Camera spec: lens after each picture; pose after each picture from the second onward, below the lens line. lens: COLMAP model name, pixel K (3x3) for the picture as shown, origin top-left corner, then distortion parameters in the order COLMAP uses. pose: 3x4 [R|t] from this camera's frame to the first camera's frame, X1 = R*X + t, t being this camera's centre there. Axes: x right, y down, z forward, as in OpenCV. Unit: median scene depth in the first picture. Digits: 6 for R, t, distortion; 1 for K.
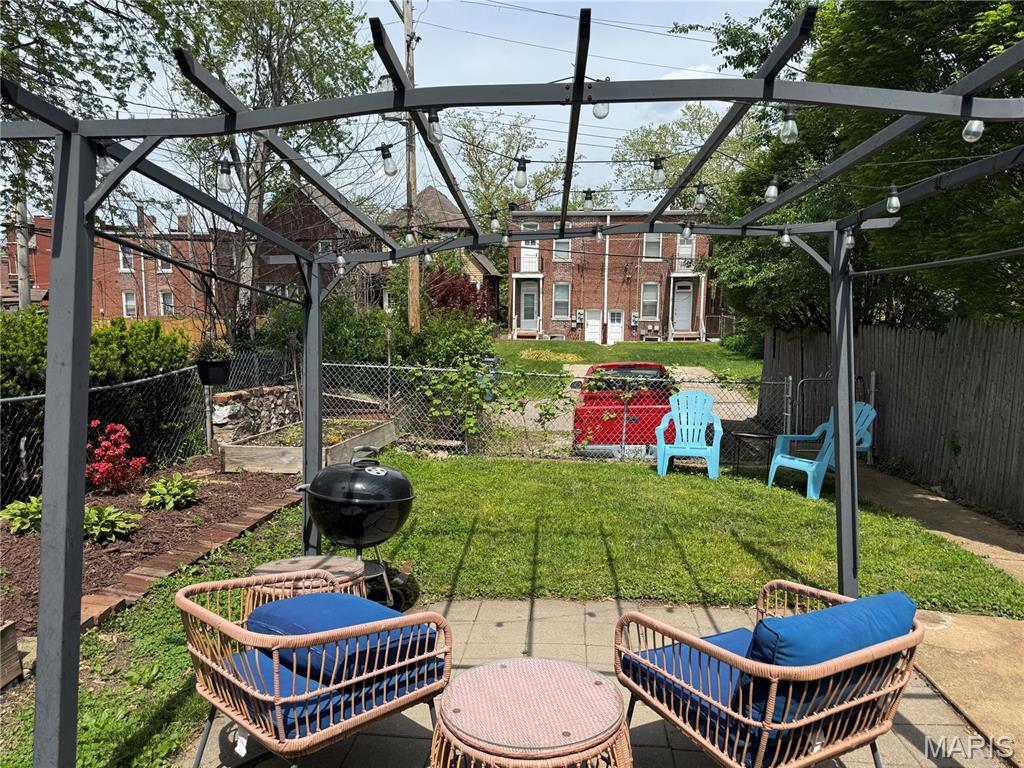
lens RADIAL K [[713.0, 0, 512.0], [0, 713.0, 384.0], [0, 0, 1]] dist [0.110960, -0.141707]
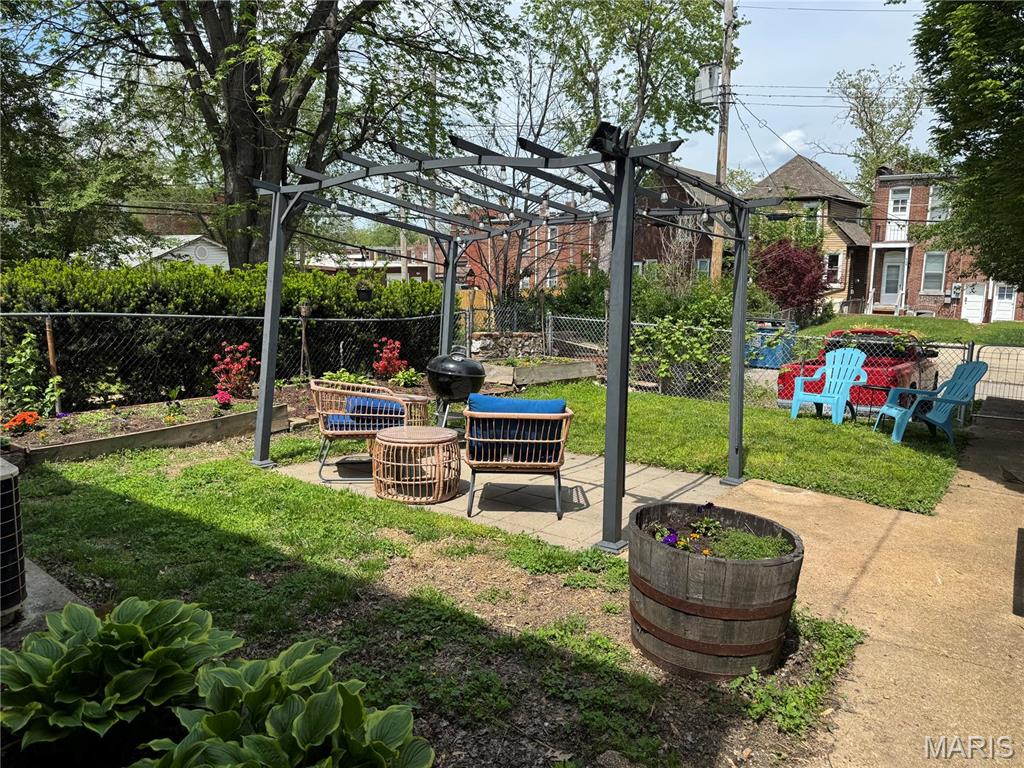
lens RADIAL K [[714.5, 0, 512.0], [0, 714.5, 384.0], [0, 0, 1]] dist [0.118589, -0.176413]
pose [[0.857033, 0.075071, -0.509763, 0.094580], [-0.059564, 0.997131, 0.046702, 0.010688], [0.511806, -0.009662, 0.859047, -0.050343]]
